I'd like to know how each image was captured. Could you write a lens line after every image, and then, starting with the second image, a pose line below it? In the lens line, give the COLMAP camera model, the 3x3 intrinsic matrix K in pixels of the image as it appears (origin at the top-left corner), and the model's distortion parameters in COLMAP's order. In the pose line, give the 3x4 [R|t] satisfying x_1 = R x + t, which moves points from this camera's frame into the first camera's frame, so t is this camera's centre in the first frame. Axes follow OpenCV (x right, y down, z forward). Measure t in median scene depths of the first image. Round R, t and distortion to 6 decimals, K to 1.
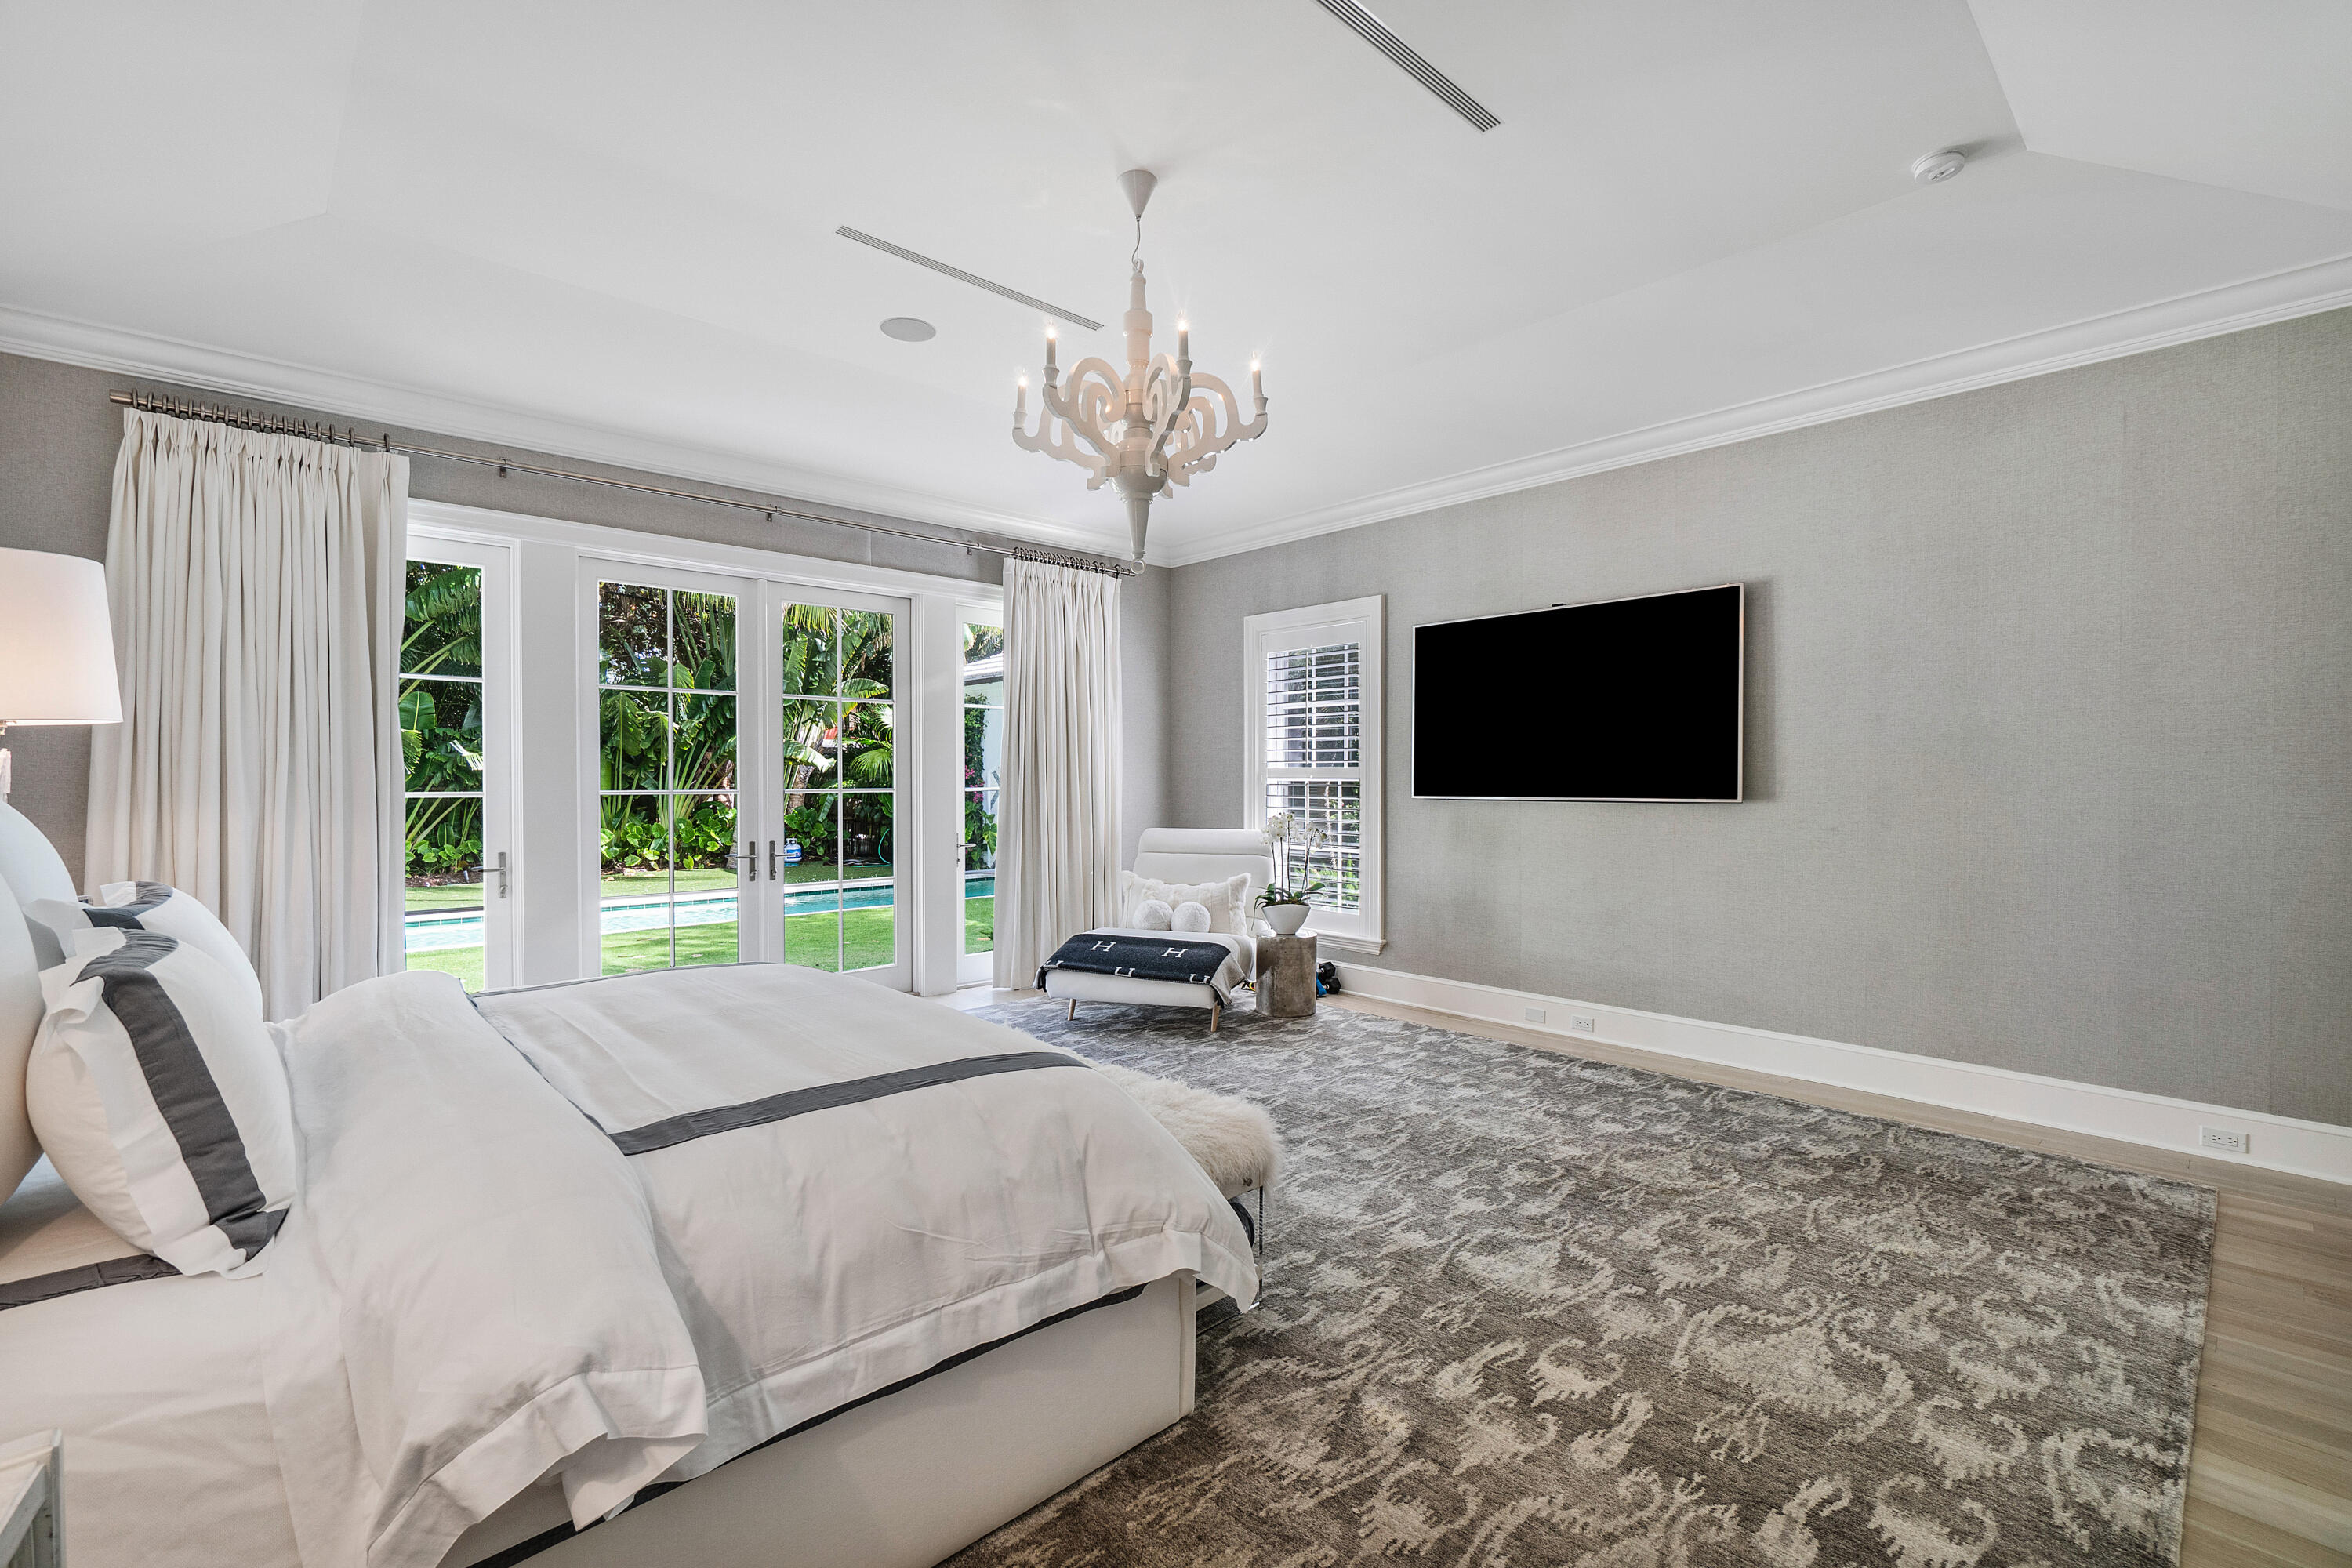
lens RADIAL K [[1017.2, 0, 1176.0], [0, 1017.2, 784.0], [0, 0, 1]] dist [-0.004366, -0.000205]
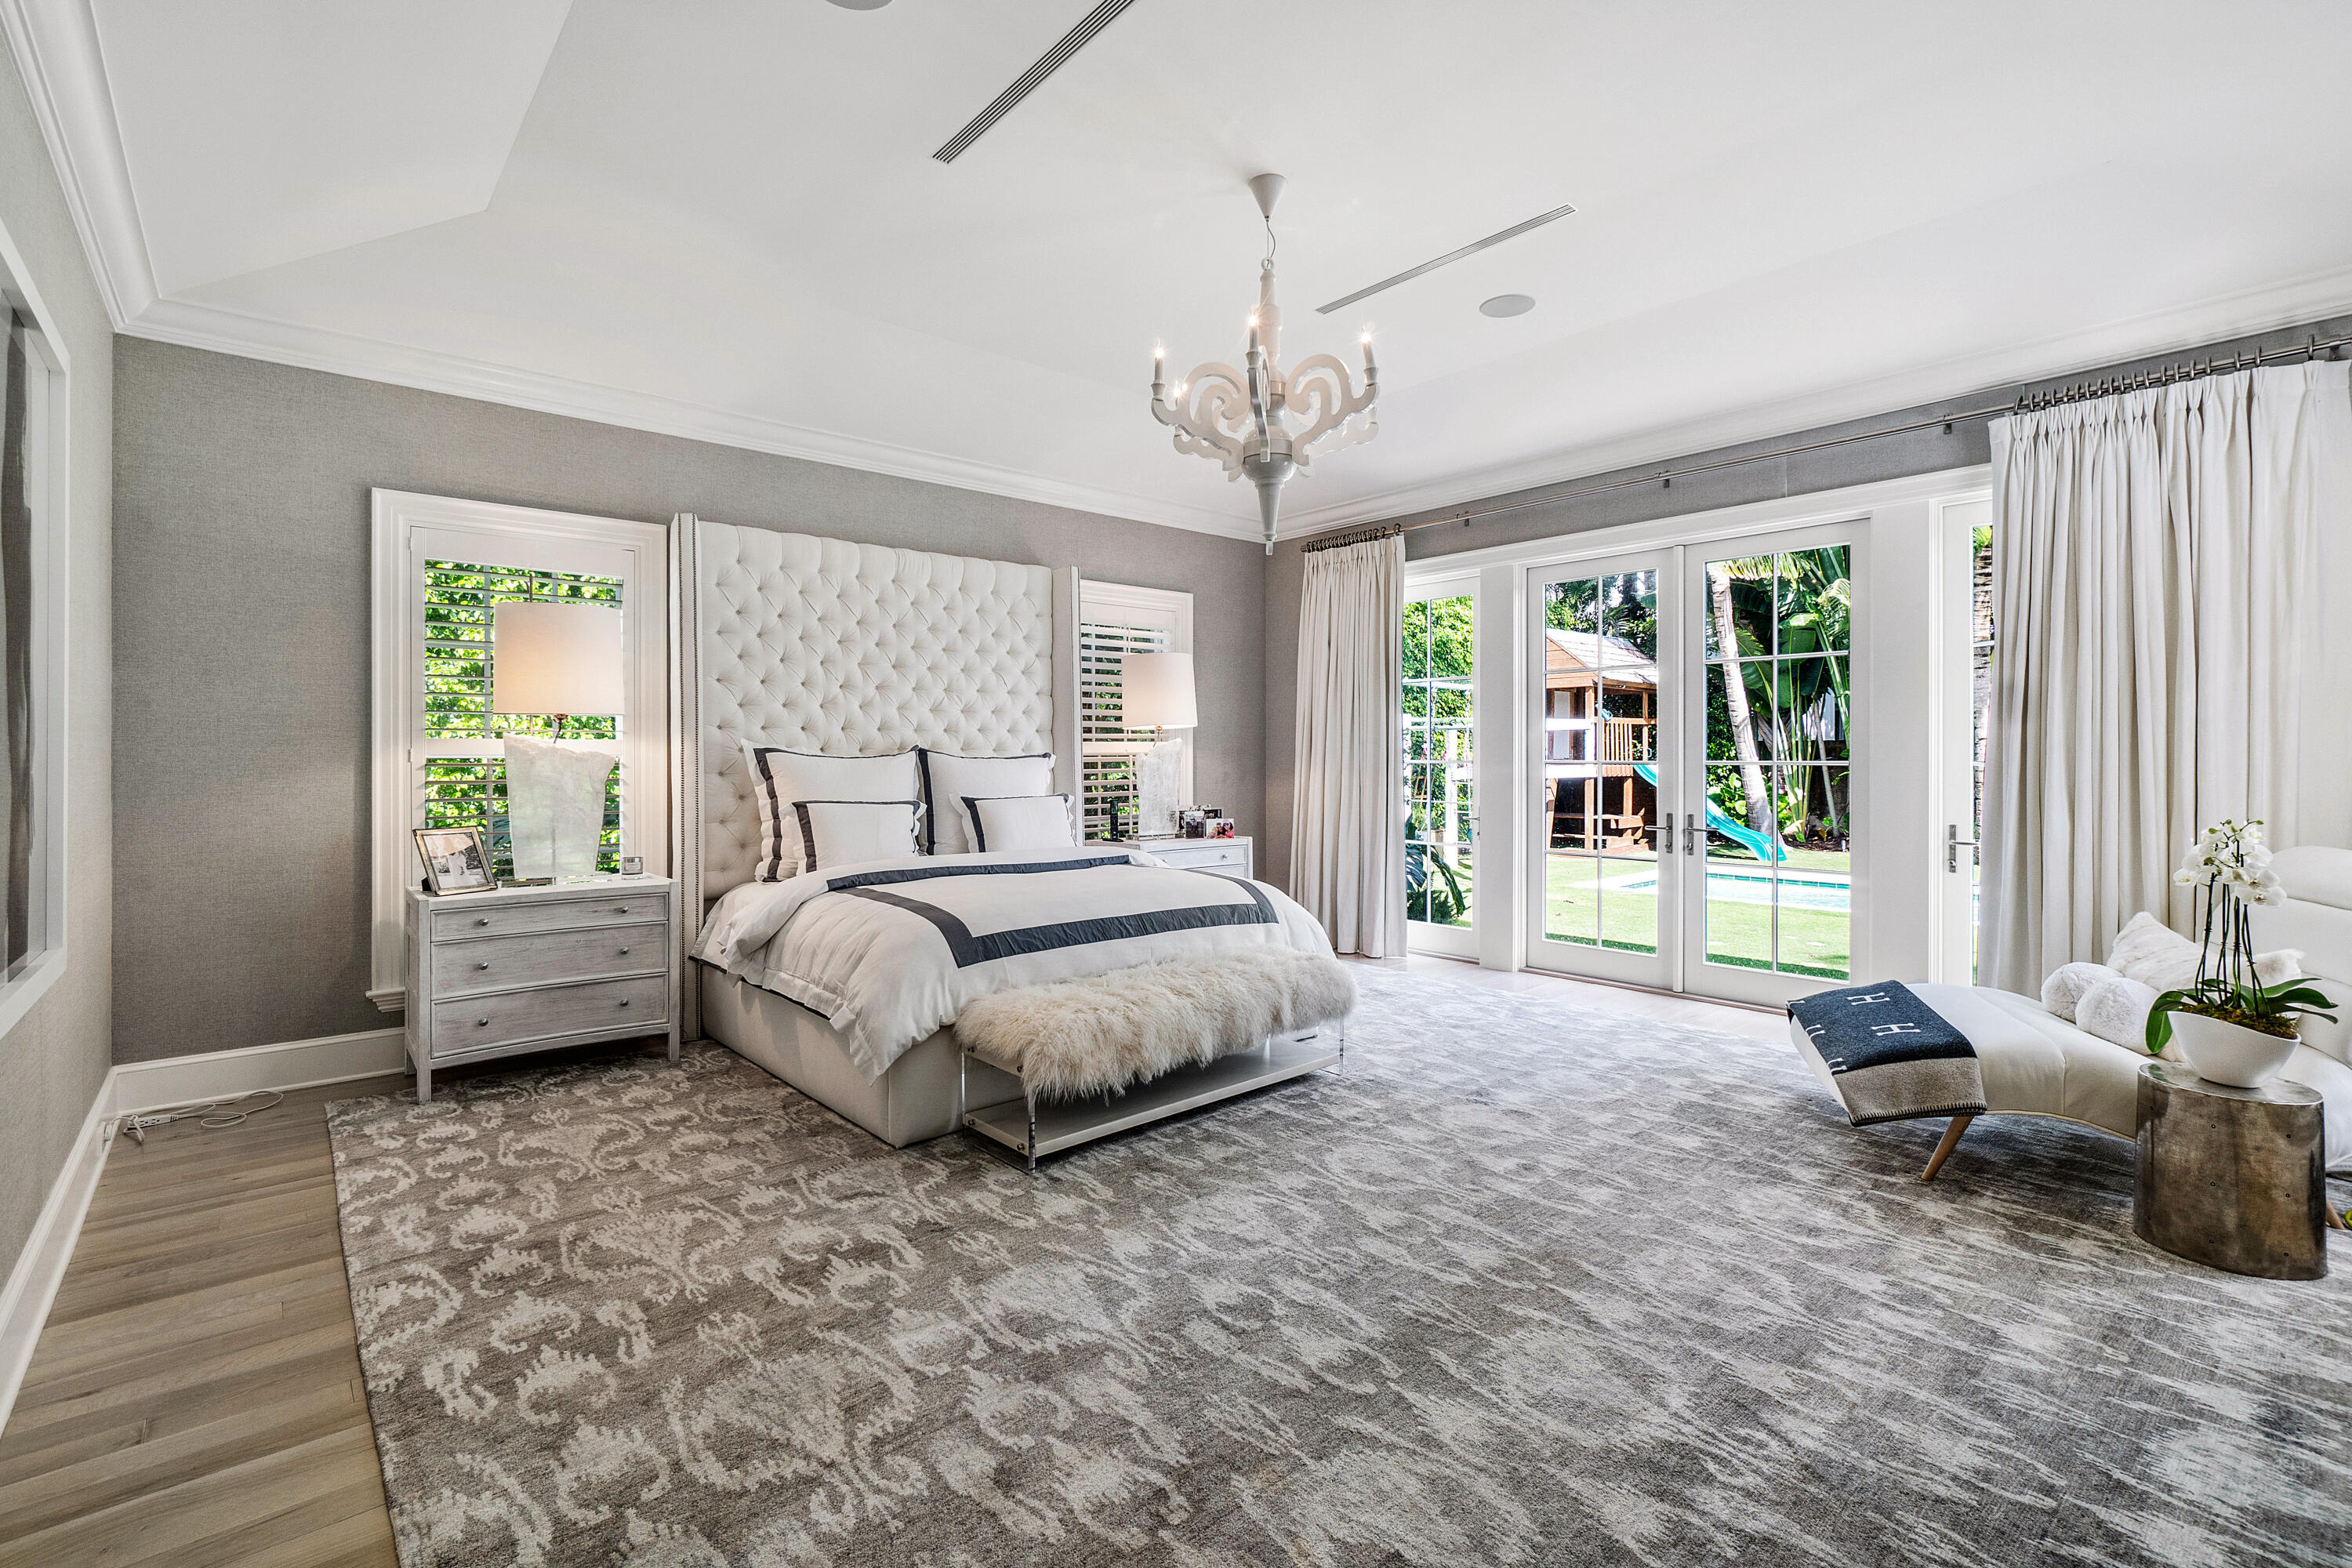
lens RADIAL K [[1032.0, 0, 1168.5], [0, 1032.0, 751.3], [0, 0, 1]] dist [-0.004558, -0.000437]
pose [[-0.023507, -0.000893, -0.999723, 0.741506], [-0.002156, 0.999997, -0.000843, -0.002593], [0.999721, 0.002136, -0.023509, 0.666386]]
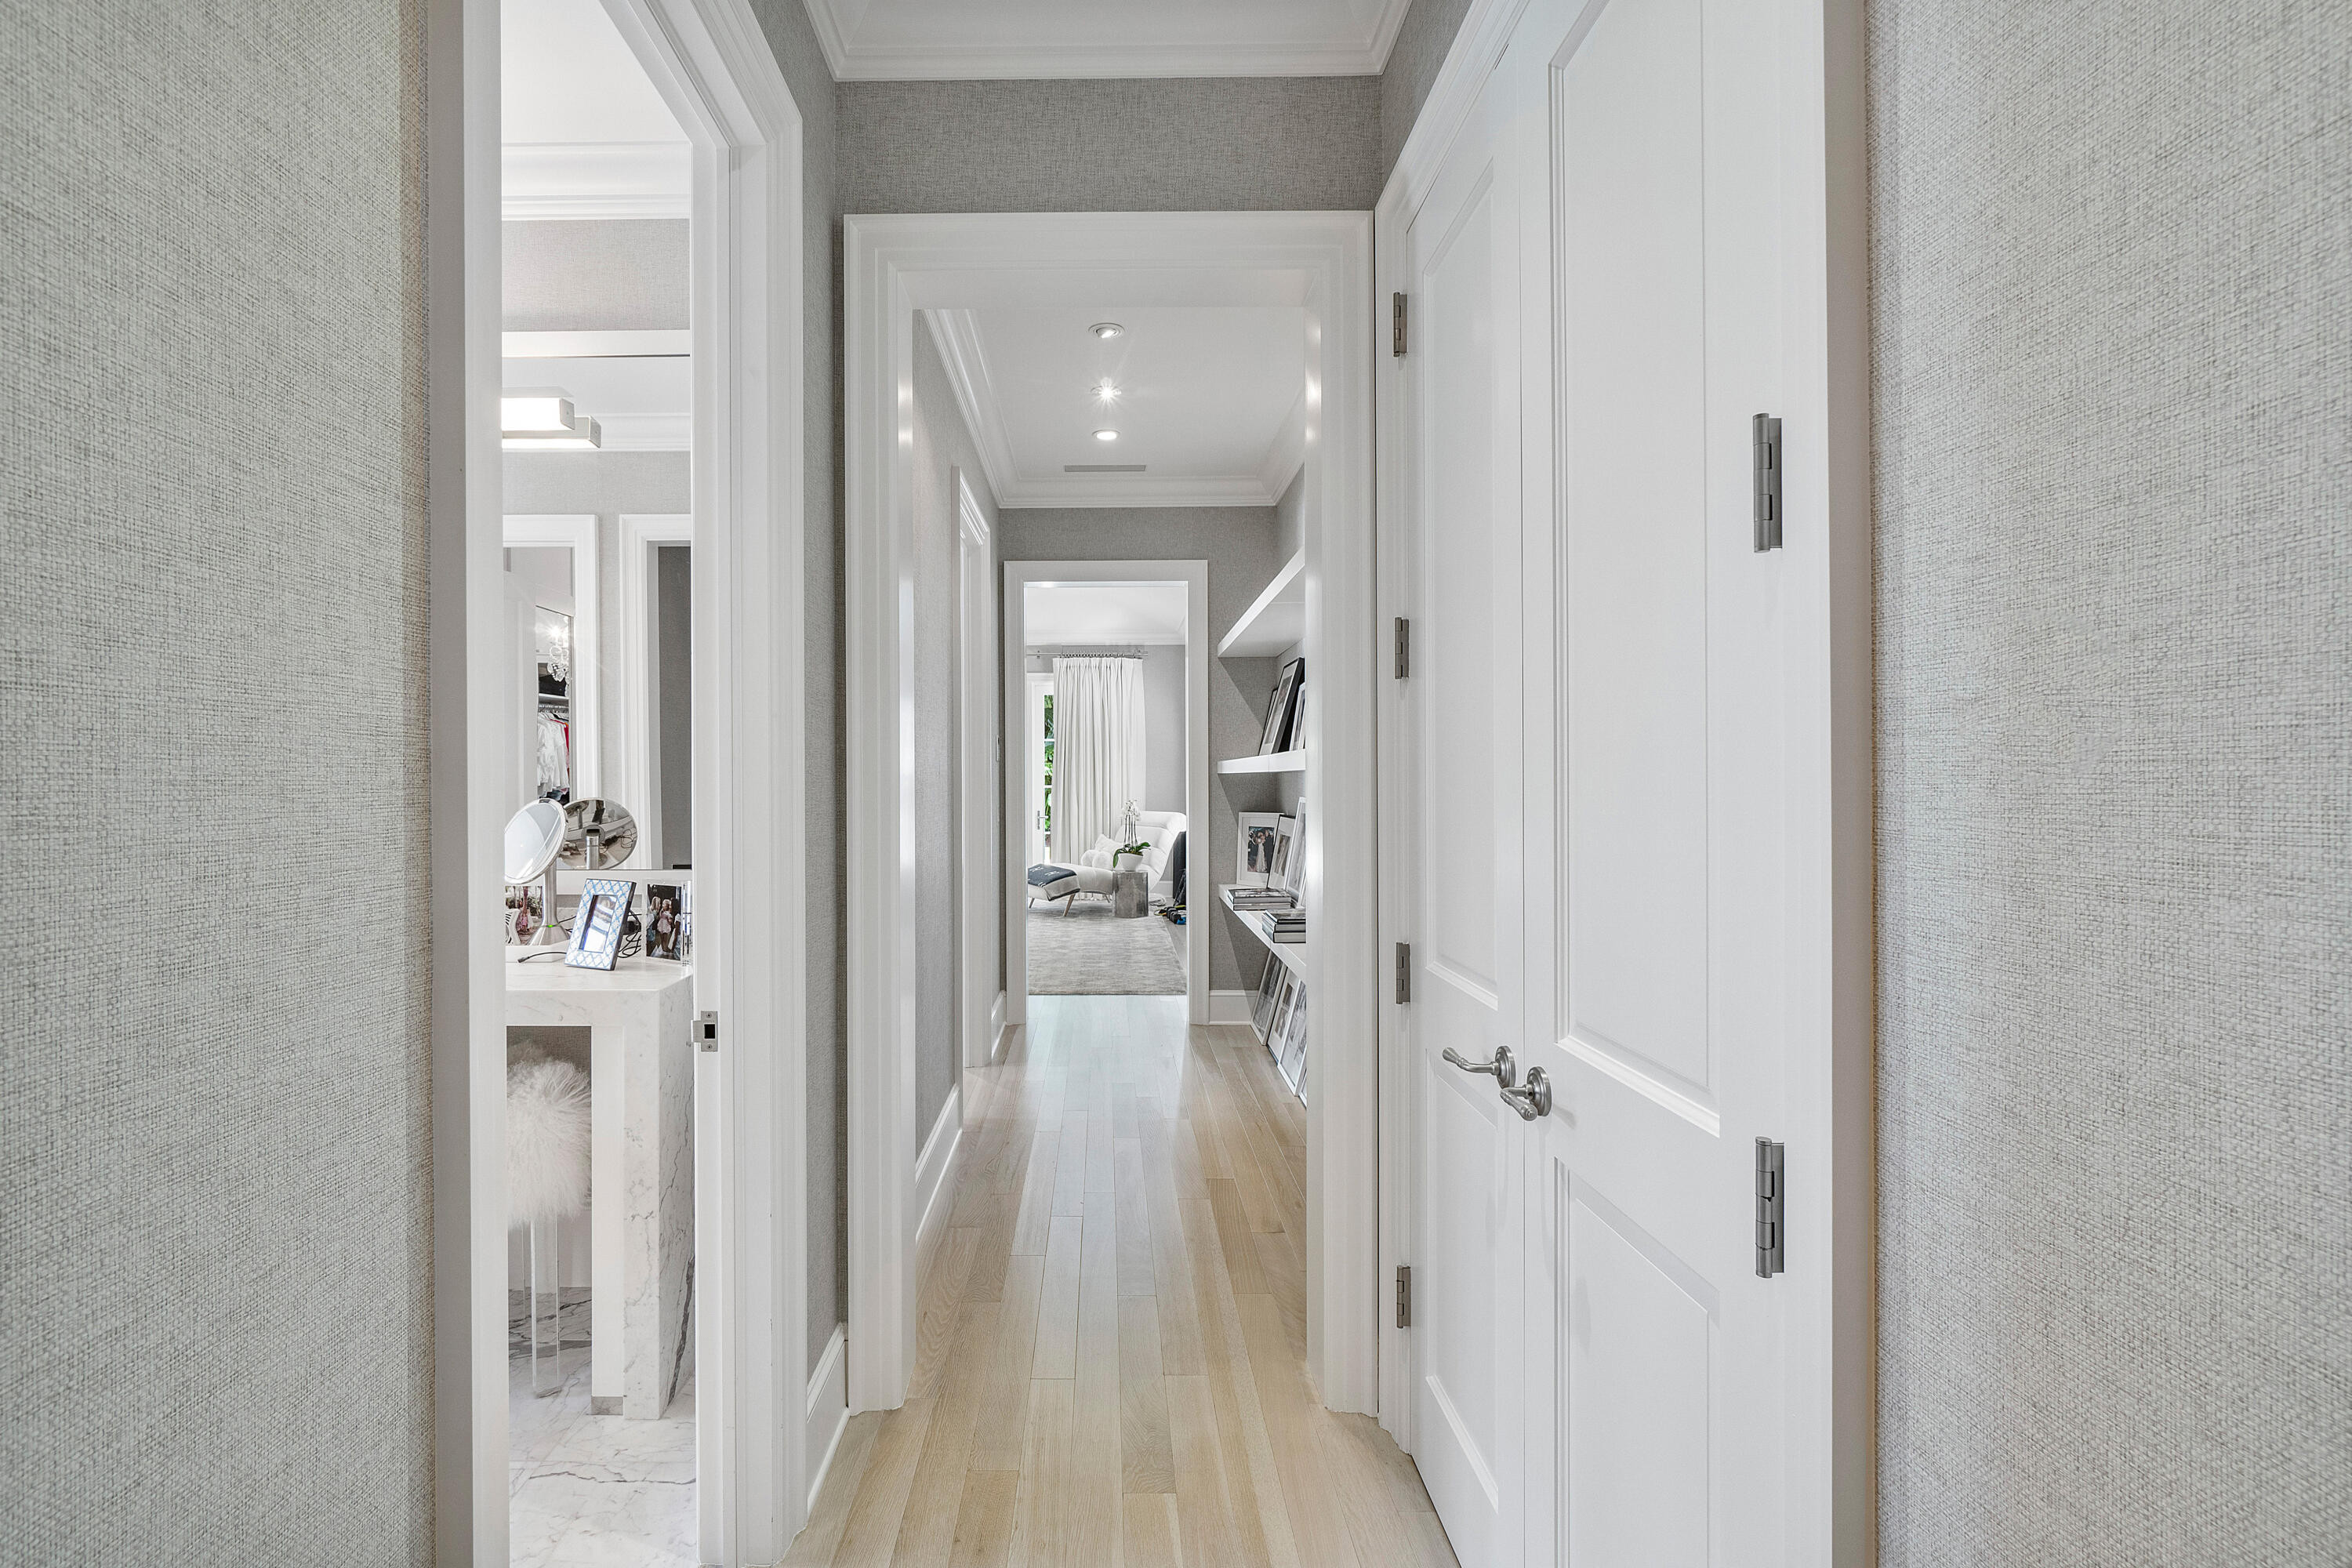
lens RADIAL K [[1017.2, 0, 1176.0], [0, 1017.2, 784.0], [0, 0, 1]] dist [-0.004366, -0.000205]
pose [[0.787810, -0.005438, -0.615894, 1.548544], [0.004904, 0.999985, -0.002557, 0.006129], [0.615898, -0.001006, 0.787825, -0.382102]]
